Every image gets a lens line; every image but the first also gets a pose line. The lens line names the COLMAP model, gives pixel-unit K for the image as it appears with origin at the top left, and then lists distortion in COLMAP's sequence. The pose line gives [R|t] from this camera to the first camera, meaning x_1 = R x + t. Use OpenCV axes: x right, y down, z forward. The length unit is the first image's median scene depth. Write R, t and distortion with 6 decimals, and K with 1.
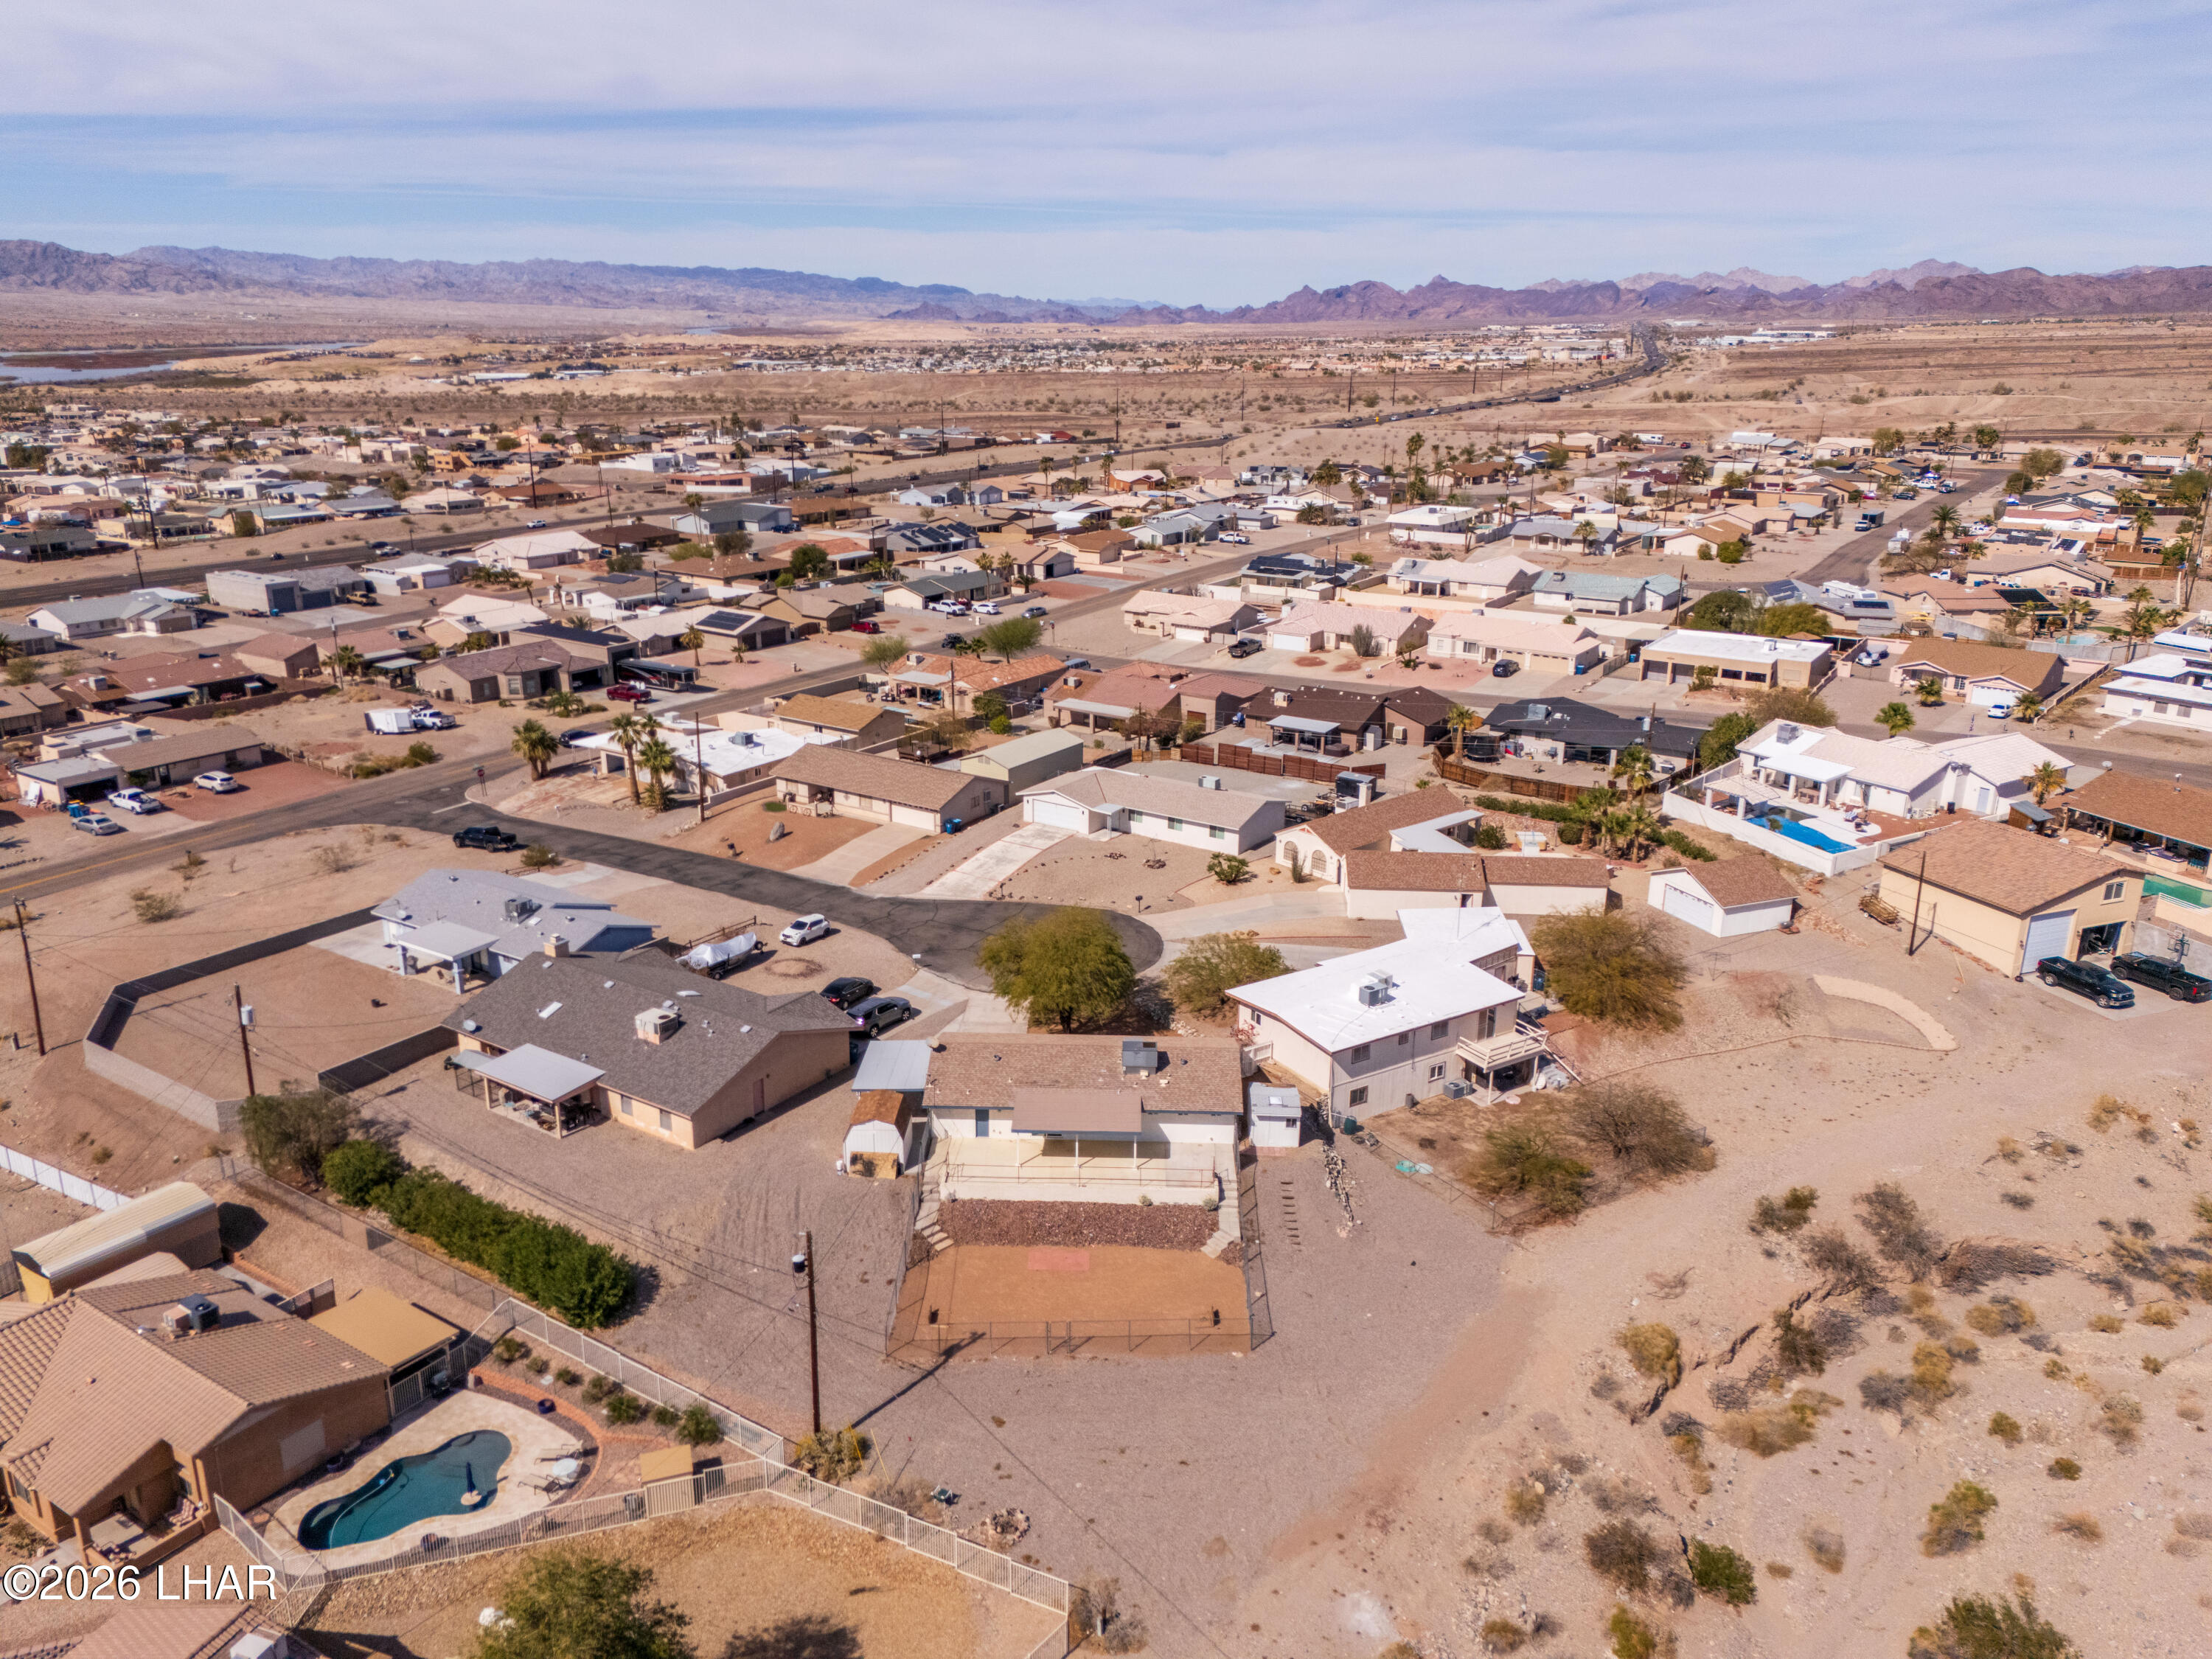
lens RADIAL K [[1605.0, 0, 1100.3], [0, 1605.0, 842.0], [0, 0, 1]] dist [0.089052, -0.088792]
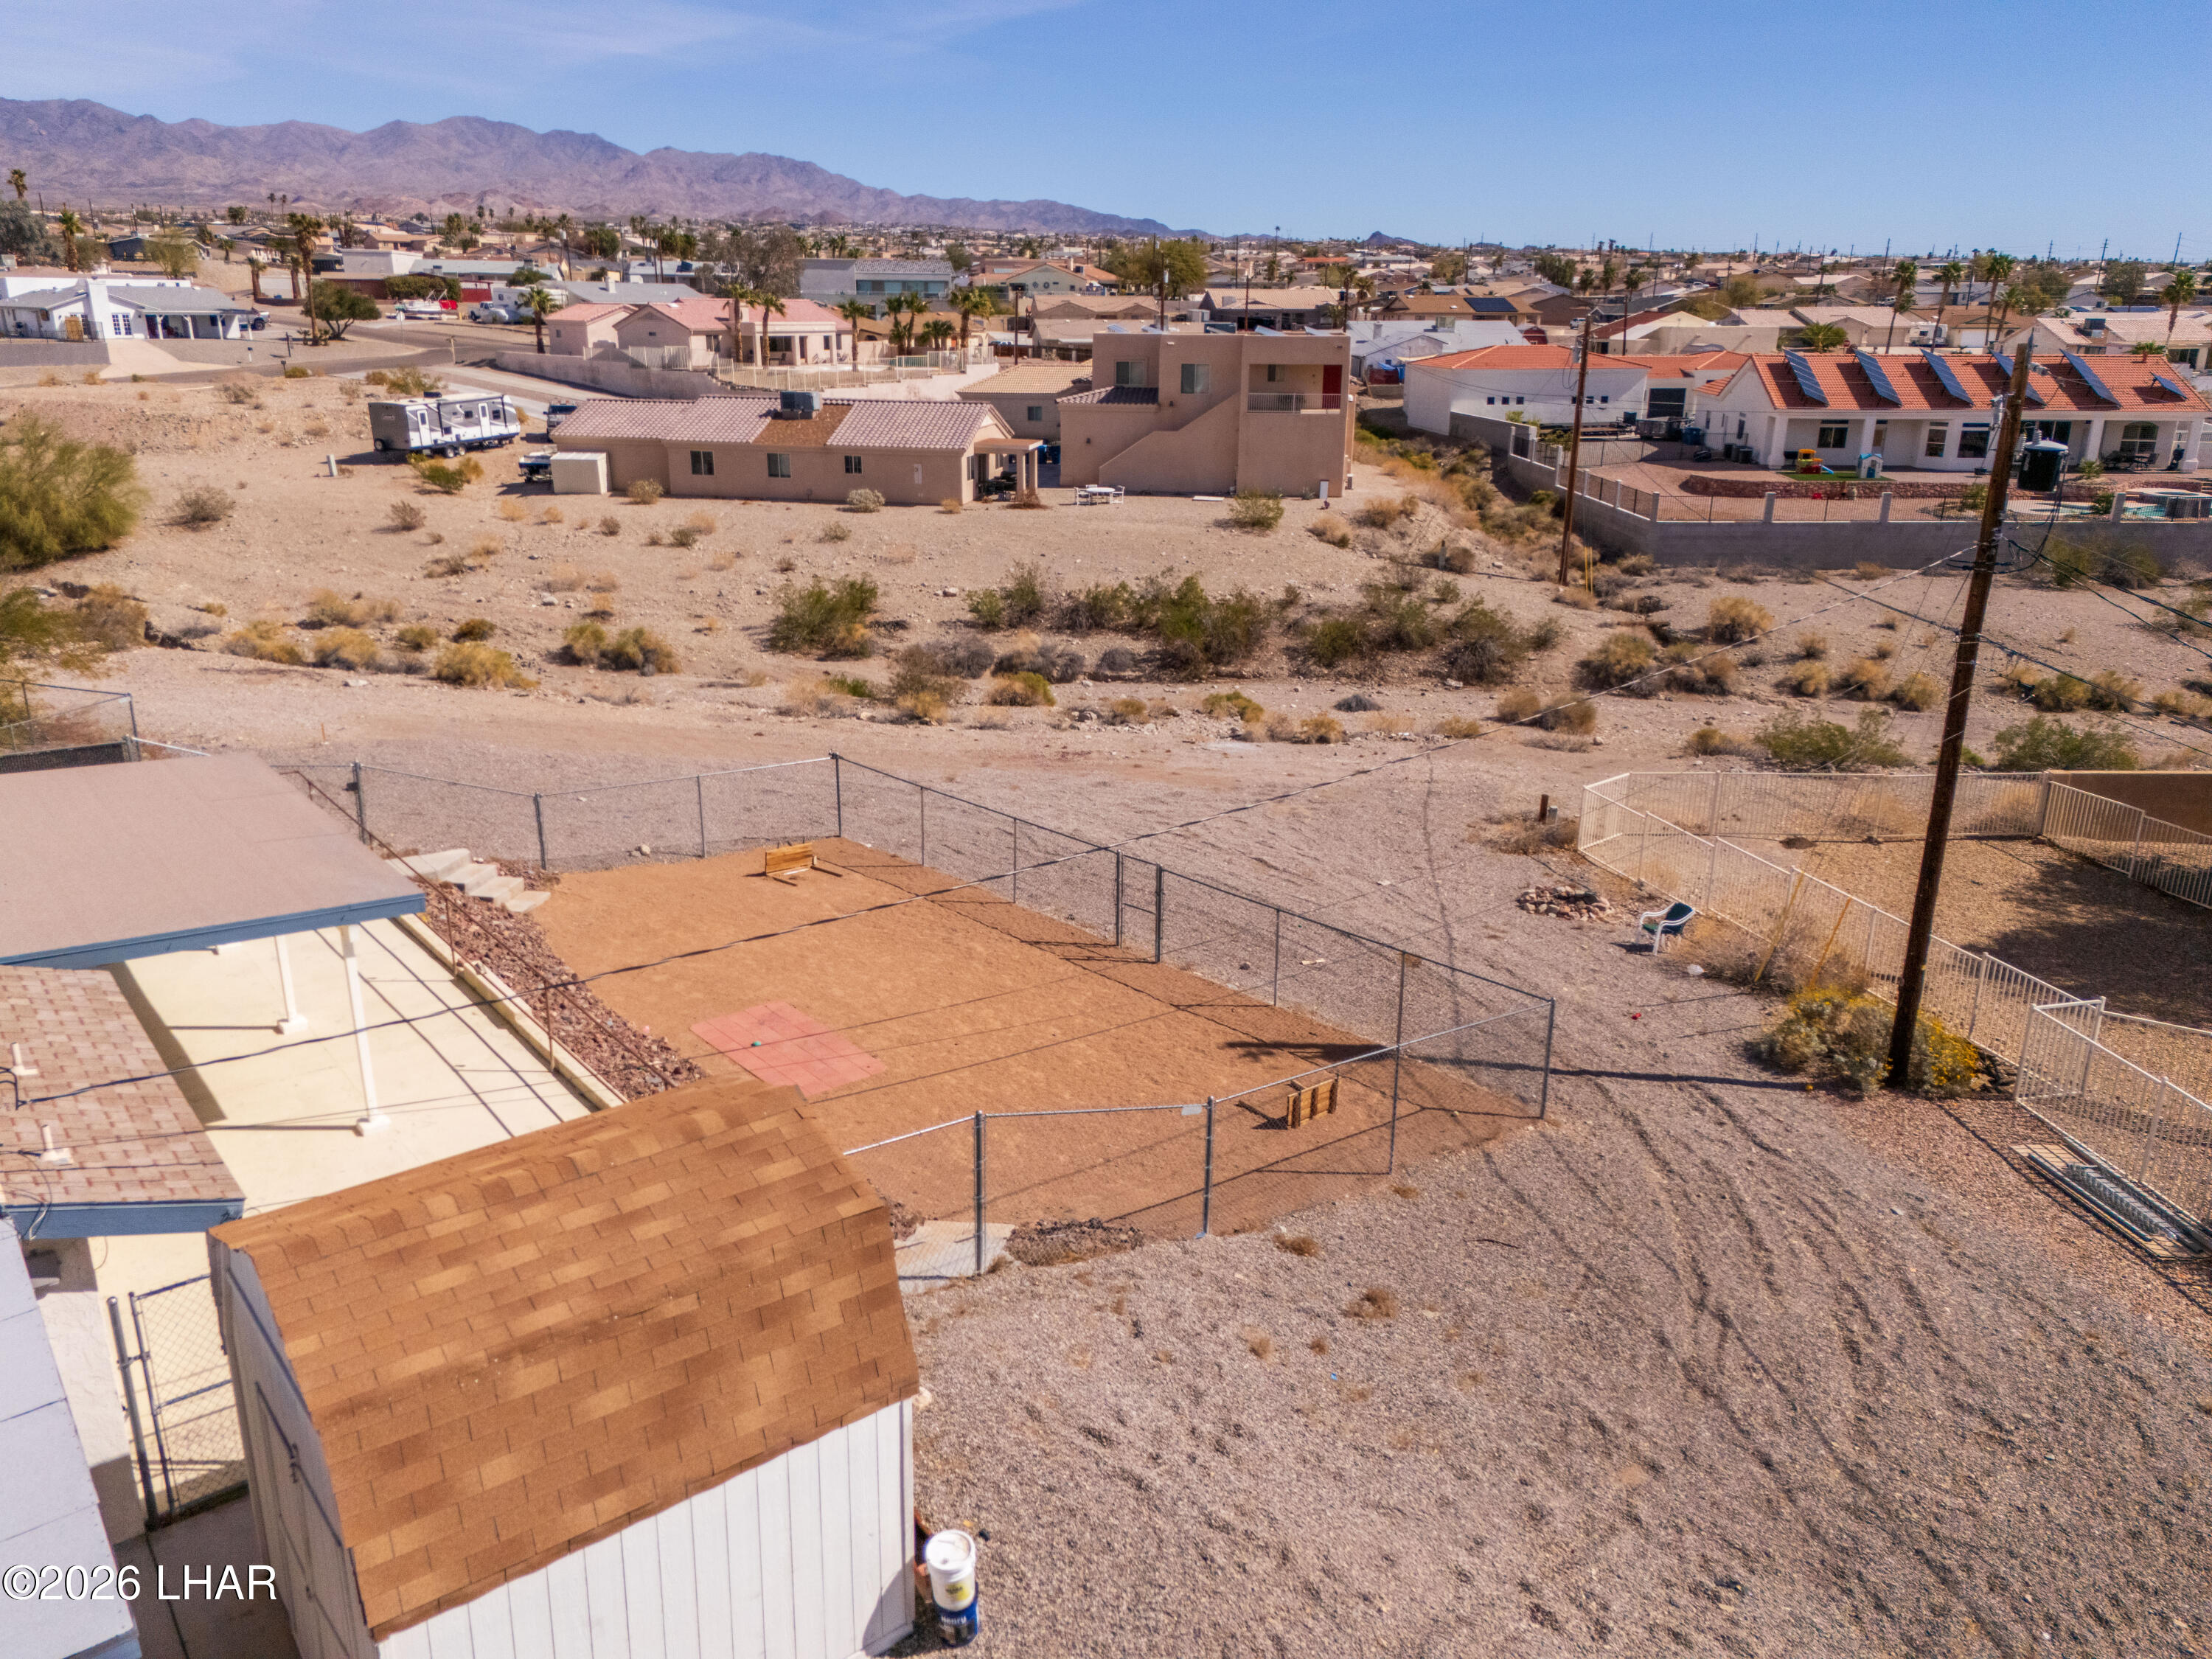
lens RADIAL K [[1610.4, 0, 1106.0], [0, 1610.4, 829.5], [0, 0, 1]] dist [0.058714, -0.046083]
pose [[-0.650915, -0.247708, 0.717600, -0.161090], [0.222366, 0.841594, 0.492212, 0.063155], [-0.725853, 0.479958, -0.492725, 0.681020]]
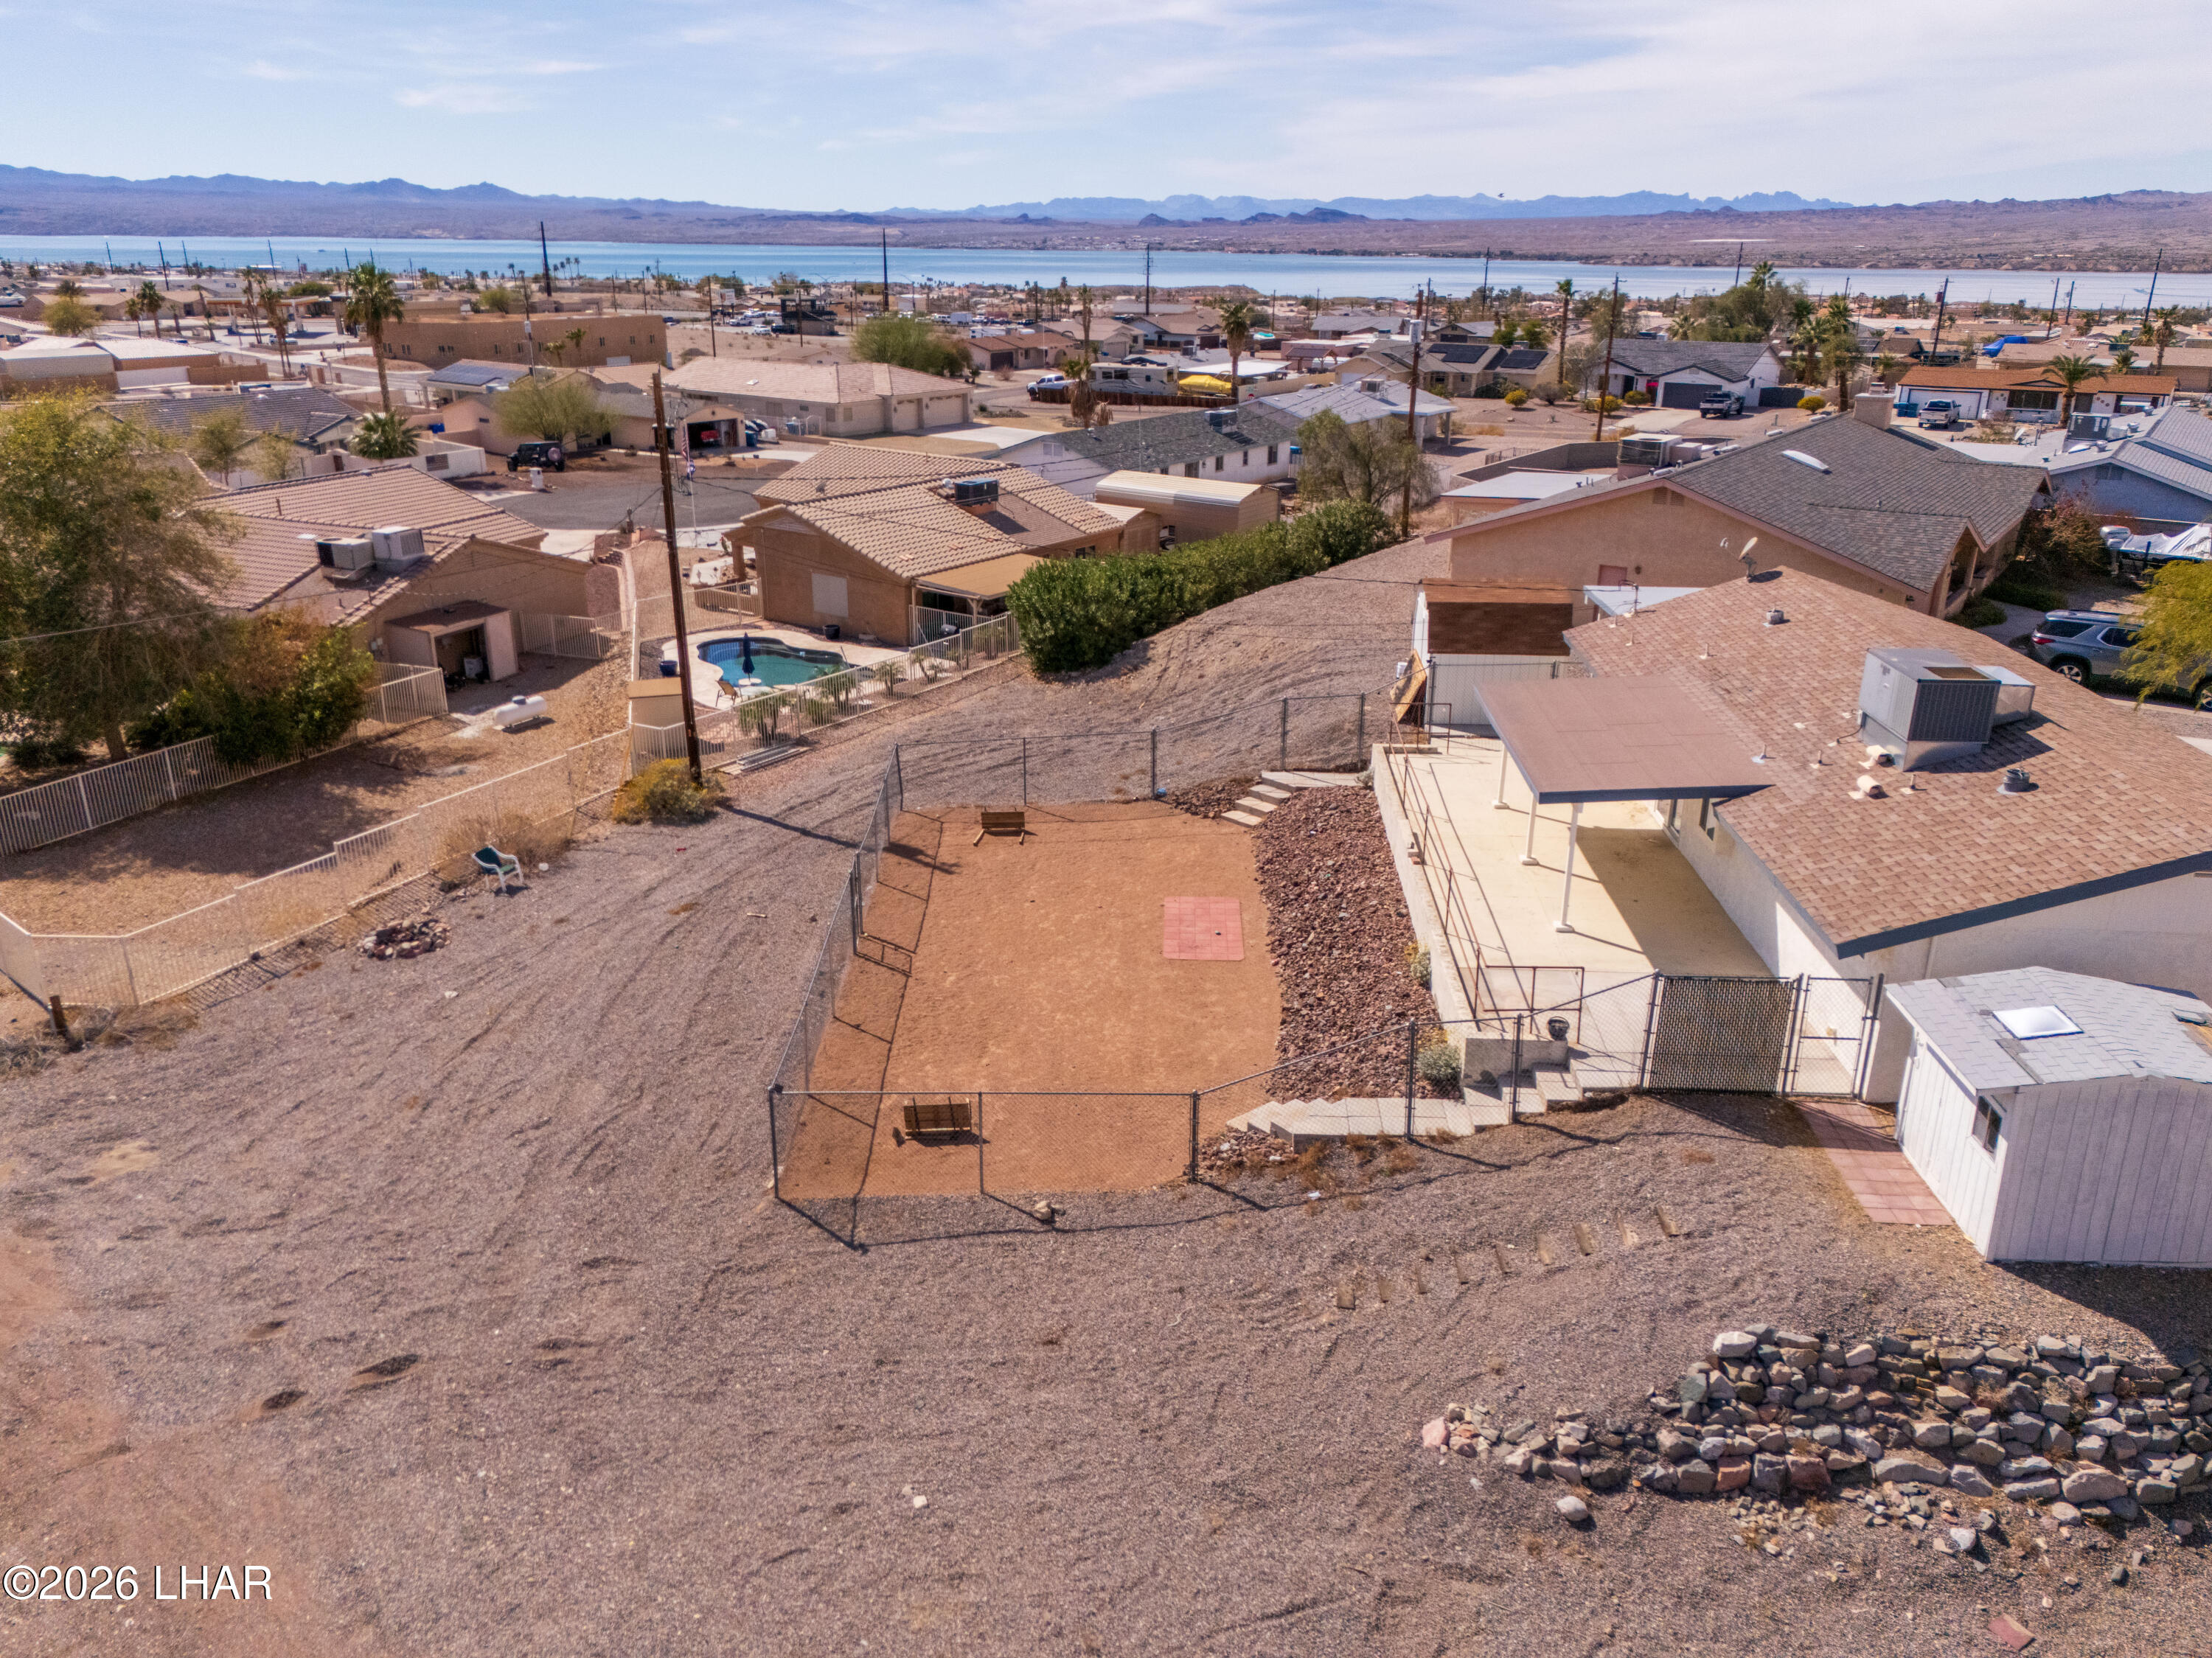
lens RADIAL K [[1610.3, 0, 1100.0], [0, 1610.3, 845.0], [0, 0, 1]] dist [0.085148, -0.076894]
pose [[-0.036859, 0.346492, -0.937329, 0.213612], [-0.314410, 0.886312, 0.339997, 0.072705], [0.948571, 0.307237, 0.076272, 0.592247]]
